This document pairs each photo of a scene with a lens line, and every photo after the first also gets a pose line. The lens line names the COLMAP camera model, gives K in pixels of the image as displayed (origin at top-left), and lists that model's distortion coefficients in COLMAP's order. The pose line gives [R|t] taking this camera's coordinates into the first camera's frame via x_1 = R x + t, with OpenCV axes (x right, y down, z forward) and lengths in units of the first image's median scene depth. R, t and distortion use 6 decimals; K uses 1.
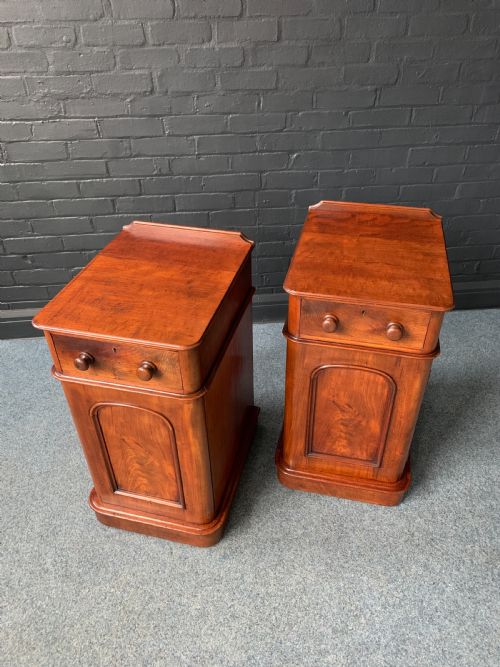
lens RADIAL K [[505.9, 0, 250.7], [0, 505.9, 331.2], [0, 0, 1]] dist [-0.000491, -0.002774]
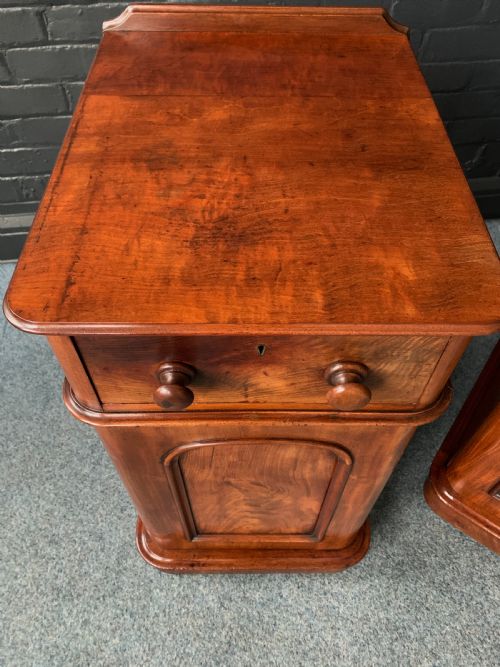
lens RADIAL K [[515.3, 0, 252.3], [0, 515.3, 328.9], [0, 0, 1]] dist [-0.002551, -0.001070]
pose [[0.967728, -0.184646, 0.171490, -0.220469], [0.130531, 0.949405, 0.285644, -0.057095], [-0.215556, -0.254041, 0.942867, 0.421087]]
